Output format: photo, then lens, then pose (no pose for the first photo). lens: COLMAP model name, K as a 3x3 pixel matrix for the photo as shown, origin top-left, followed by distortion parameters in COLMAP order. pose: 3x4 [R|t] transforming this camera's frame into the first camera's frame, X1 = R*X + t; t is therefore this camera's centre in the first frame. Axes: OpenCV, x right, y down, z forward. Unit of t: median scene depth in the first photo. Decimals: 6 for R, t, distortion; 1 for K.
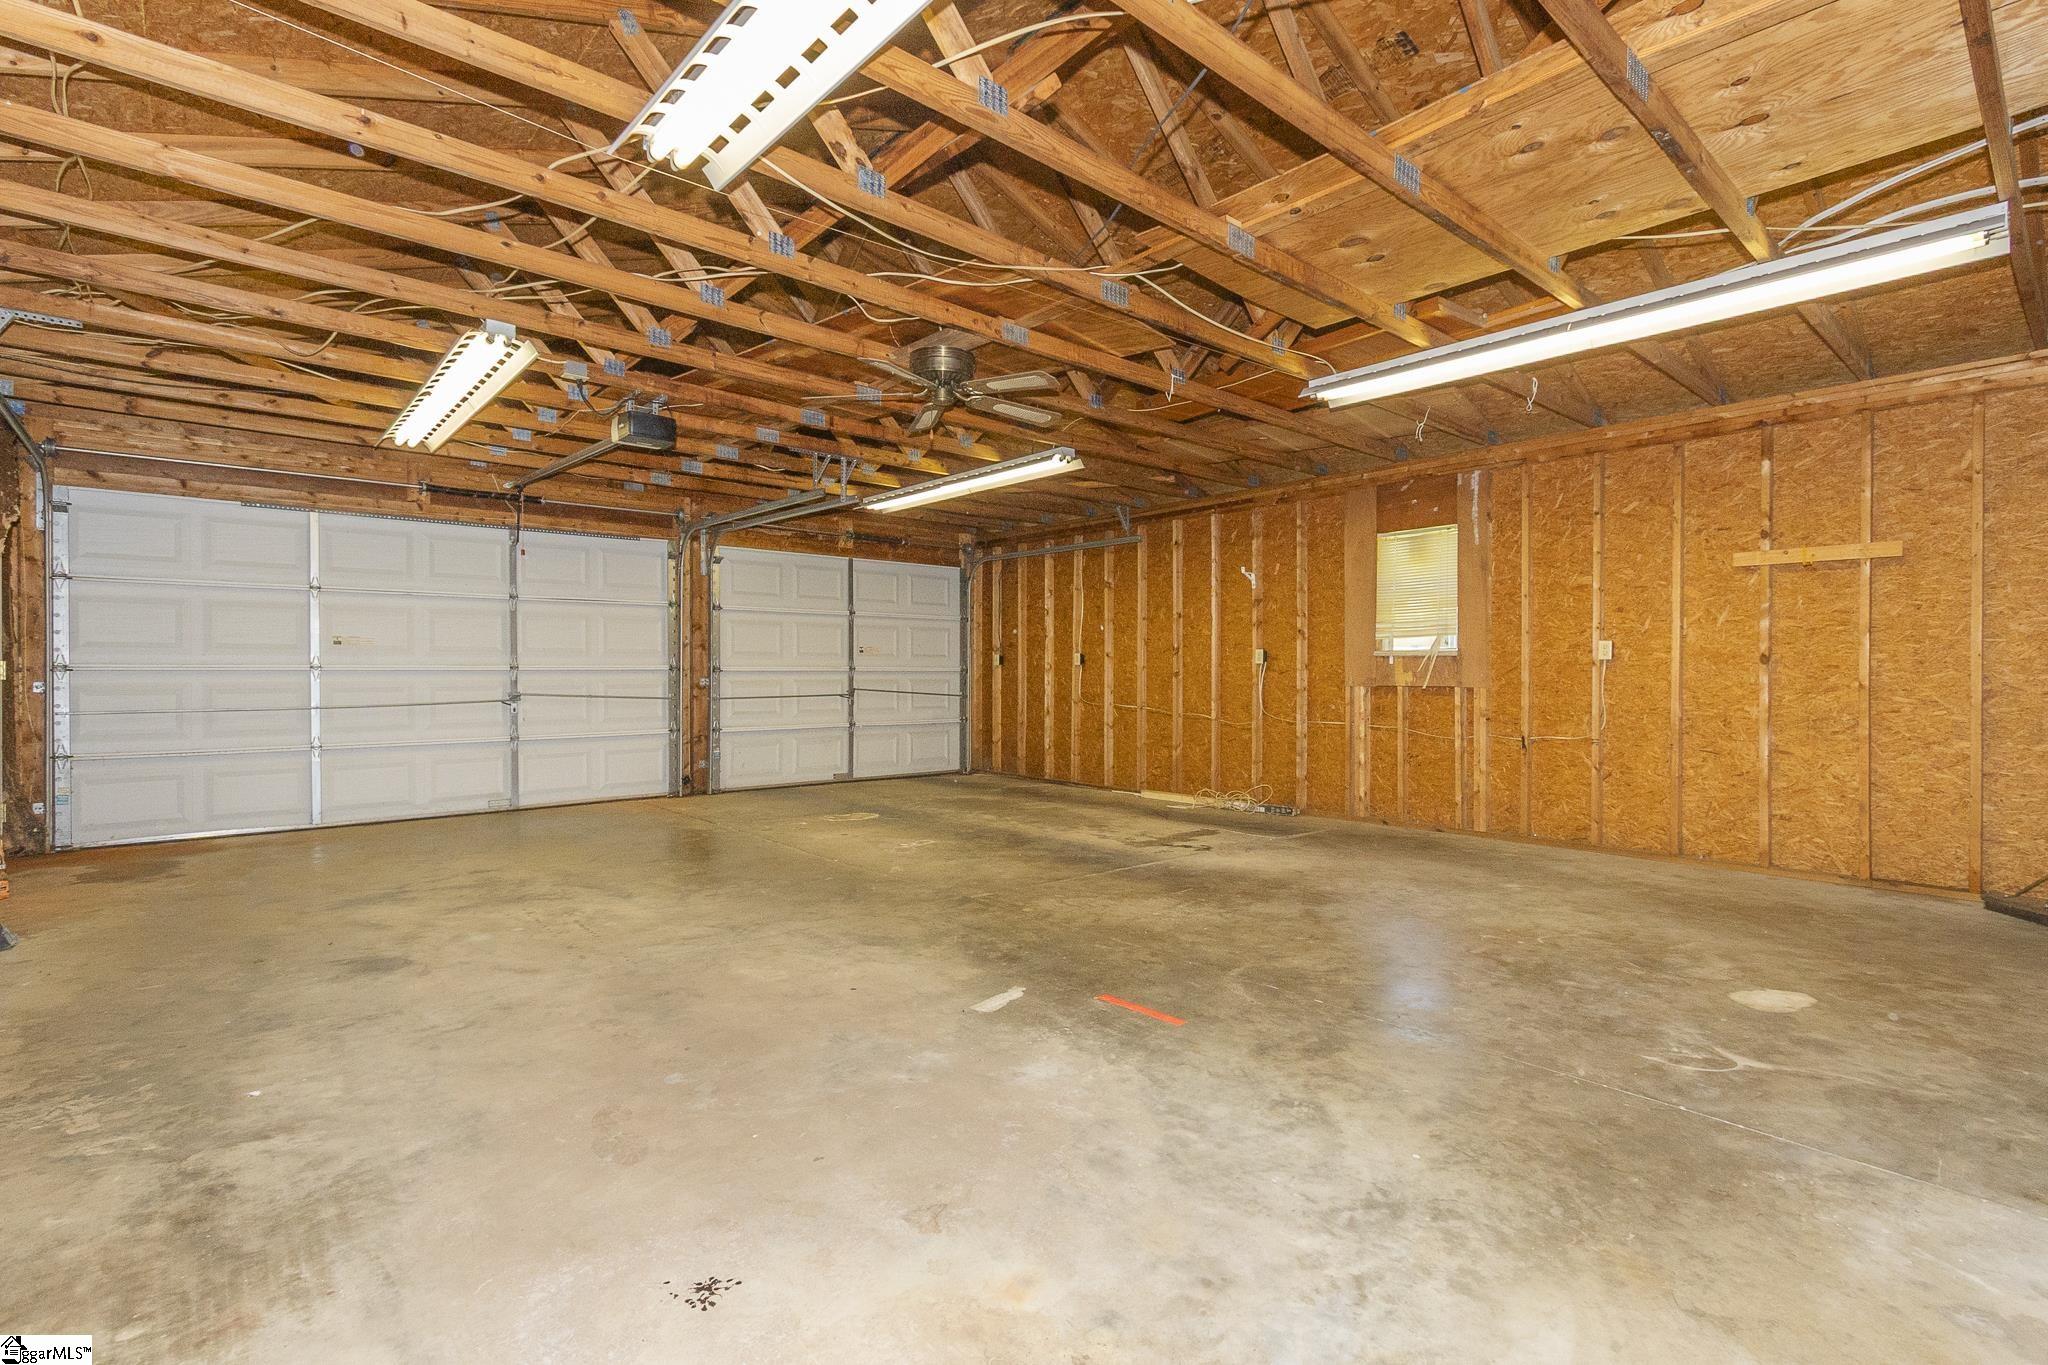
lens RADIAL K [[931.8, 0, 1017.7], [0, 931.8, 676.4], [0, 0, 1]] dist [0.003499, 0.000062]
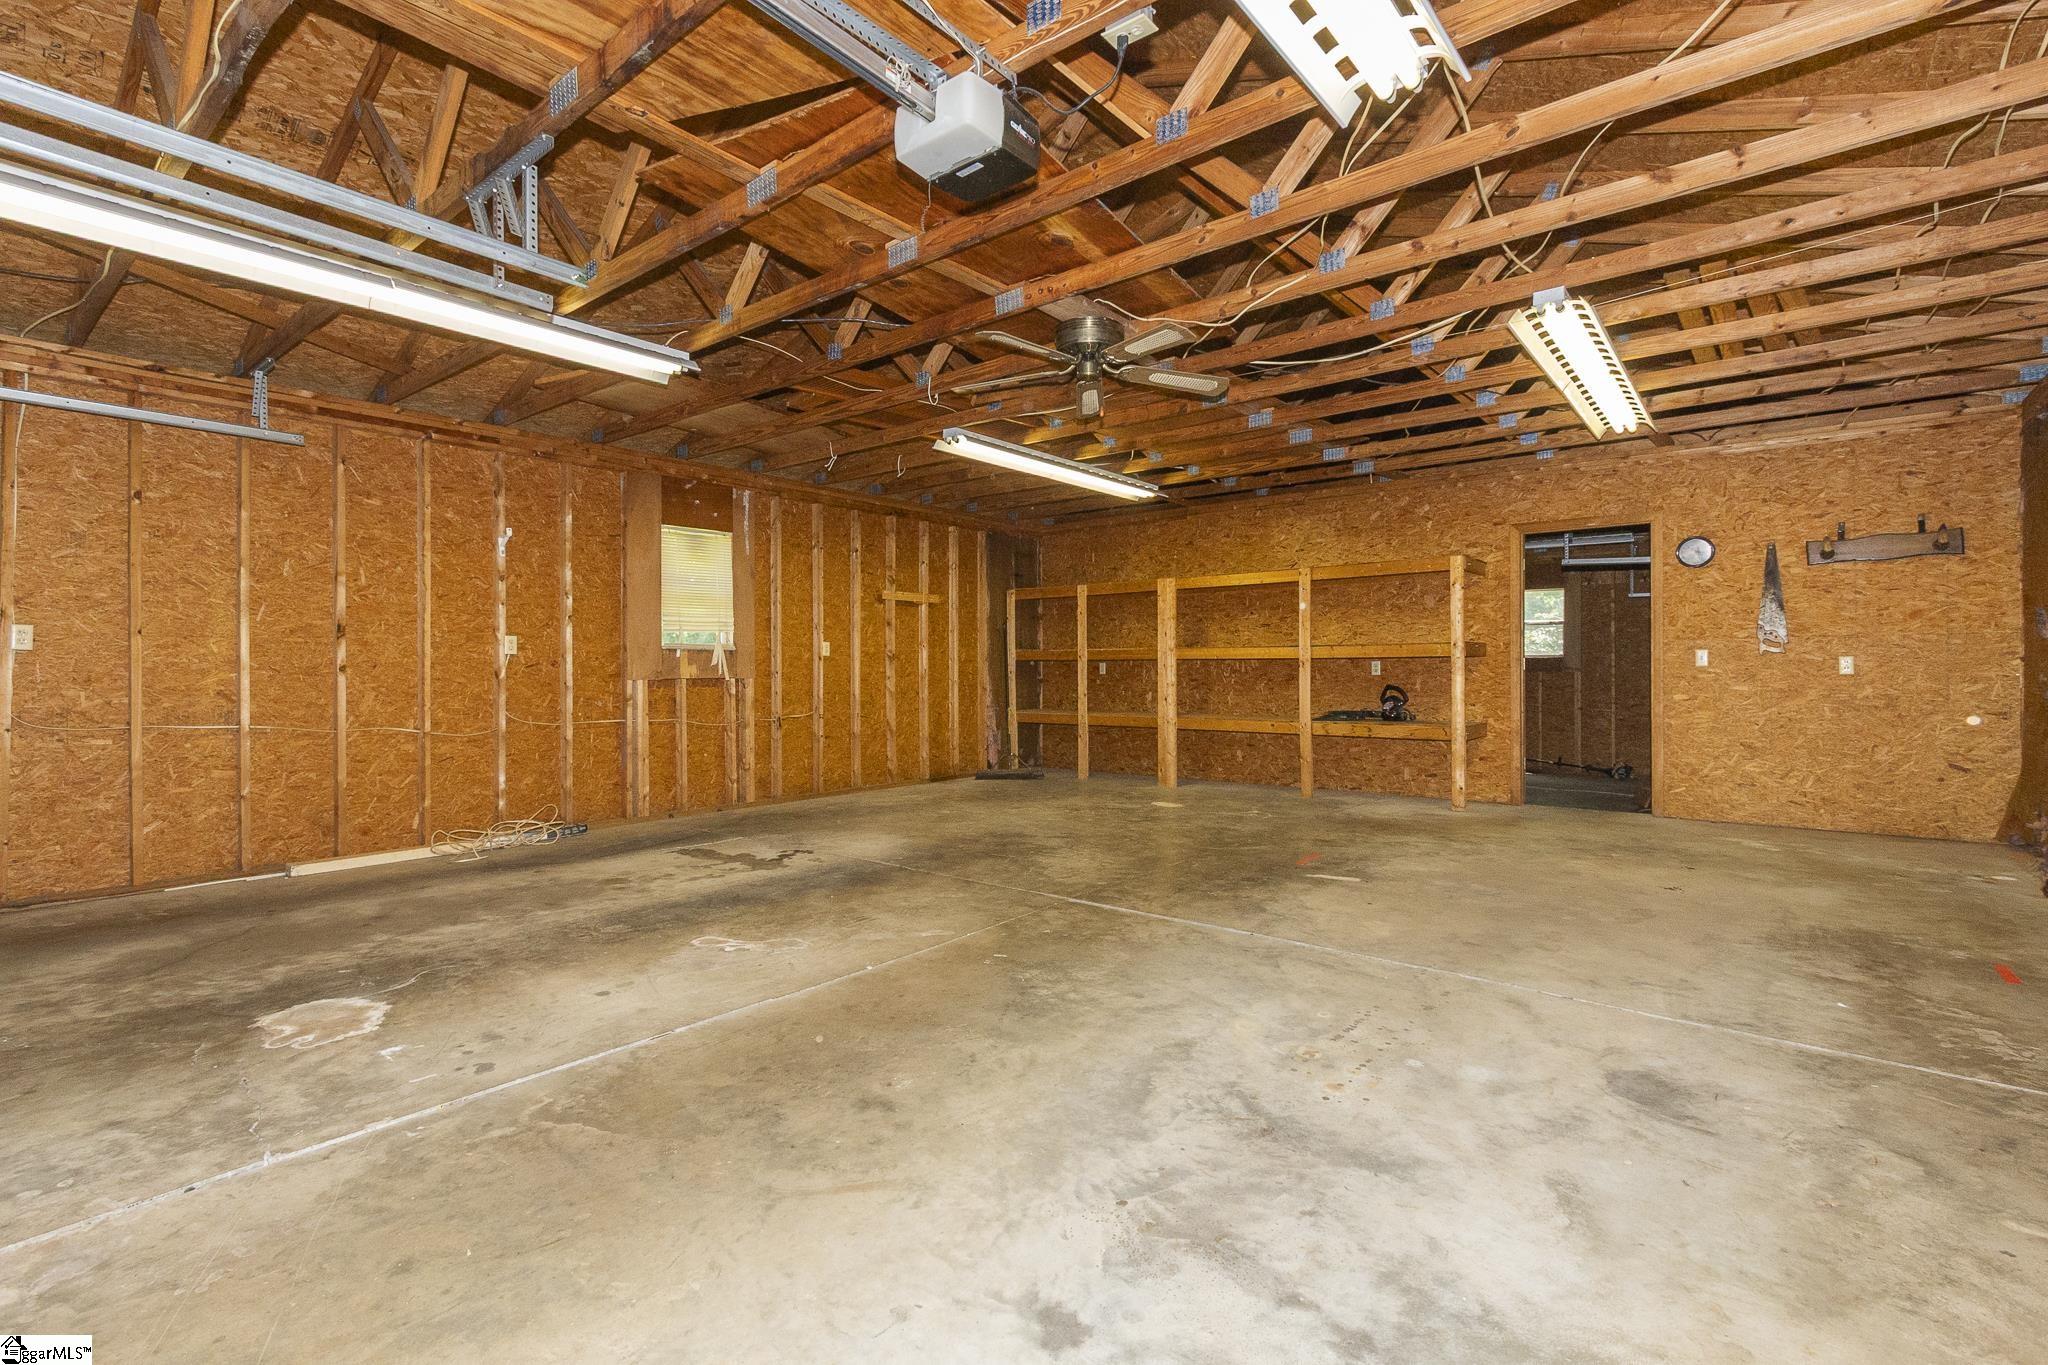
lens RADIAL K [[931.8, 0, 1017.7], [0, 931.8, 676.4], [0, 0, 1]] dist [0.003499, 0.000062]
pose [[-0.156570, -0.010912, 0.987607, -1.003904], [0.007389, 0.999898, 0.012220, -0.003123], [-0.987639, 0.009211, -0.156474, 1.222175]]
